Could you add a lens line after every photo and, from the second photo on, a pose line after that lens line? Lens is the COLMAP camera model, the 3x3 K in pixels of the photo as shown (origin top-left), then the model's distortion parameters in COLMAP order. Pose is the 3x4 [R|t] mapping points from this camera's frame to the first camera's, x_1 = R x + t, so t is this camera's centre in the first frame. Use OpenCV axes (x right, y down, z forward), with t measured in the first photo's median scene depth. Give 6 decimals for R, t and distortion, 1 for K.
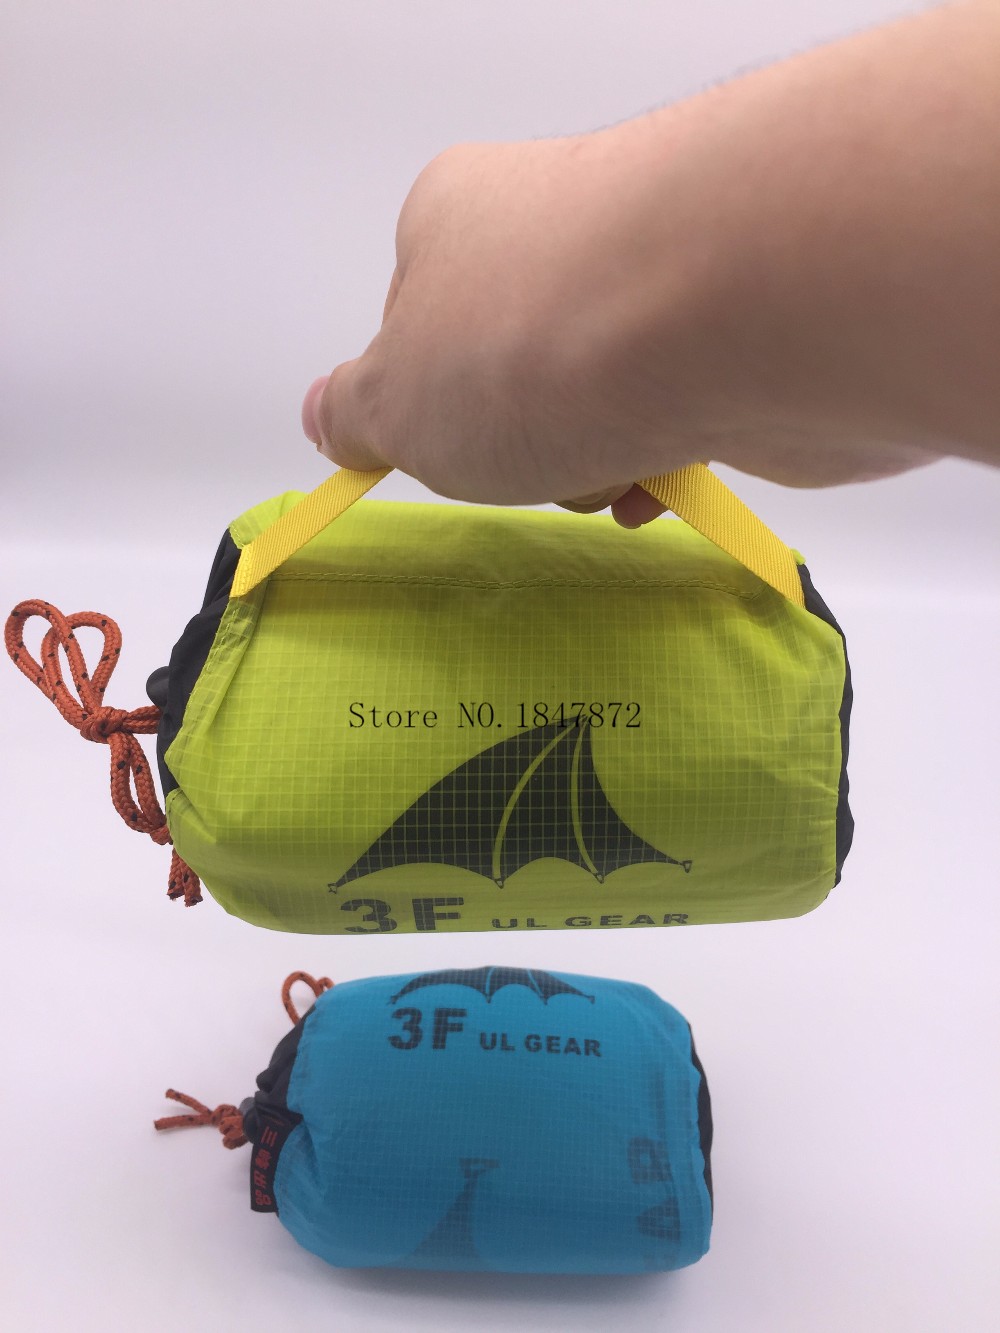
lens RADIAL K [[1118.1, 0, 502.2], [0, 1118.1, 639.8], [0, 0, 1]] dist [0.120177, -0.277493]
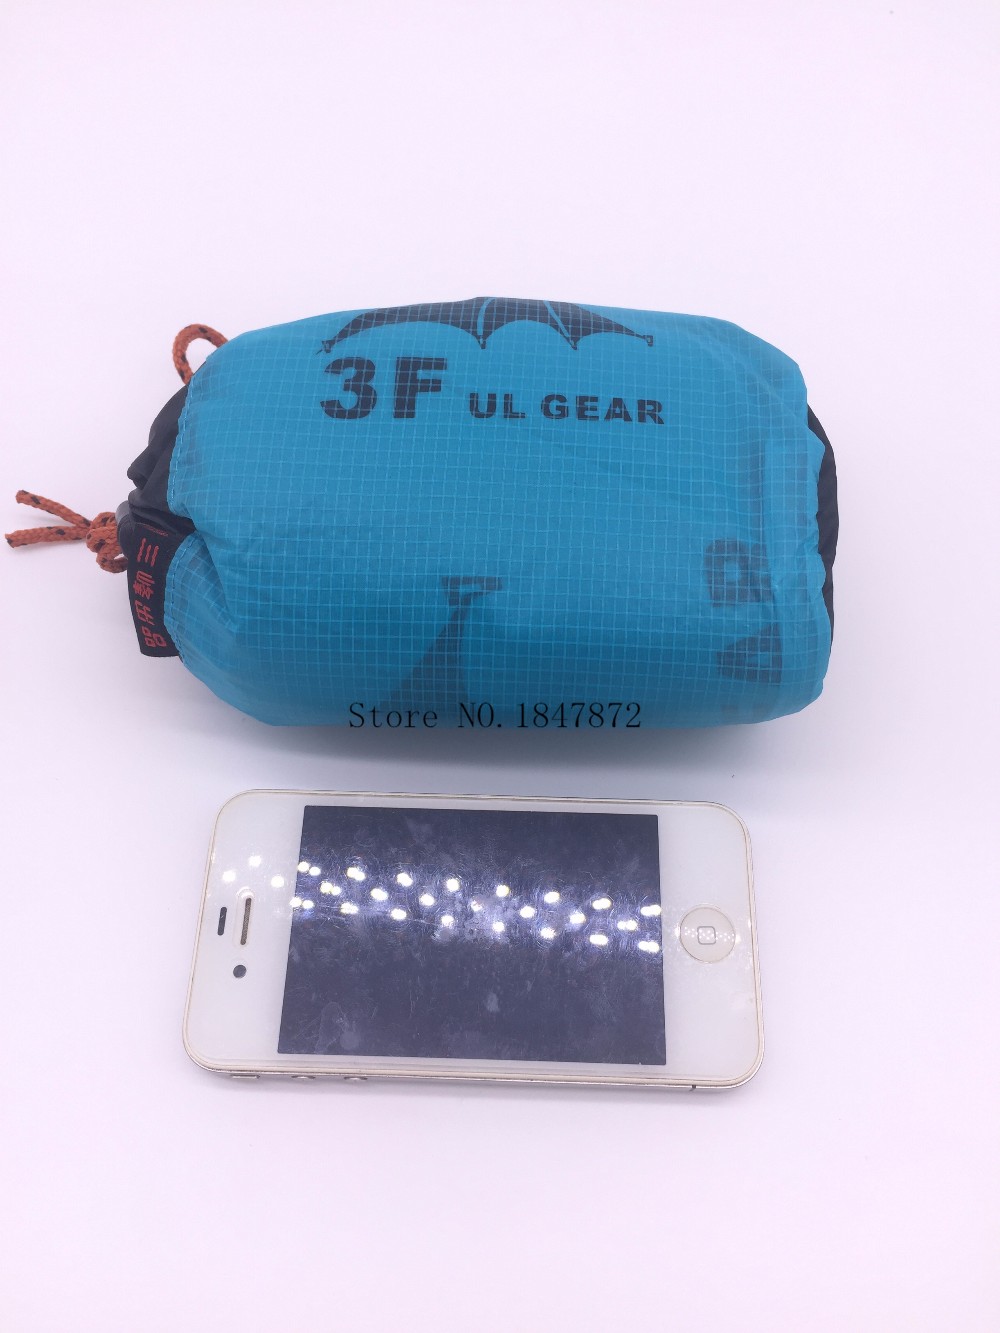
lens RADIAL K [[1118.1, 0, 502.2], [0, 1118.1, 639.8], [0, 0, 1]] dist [0.120177, -0.277493]
pose [[0.999549, -0.022132, -0.020290, 0.007949], [0.029101, 0.880452, 0.473241, 0.176326], [0.007391, -0.473618, 0.880699, 0.394122]]
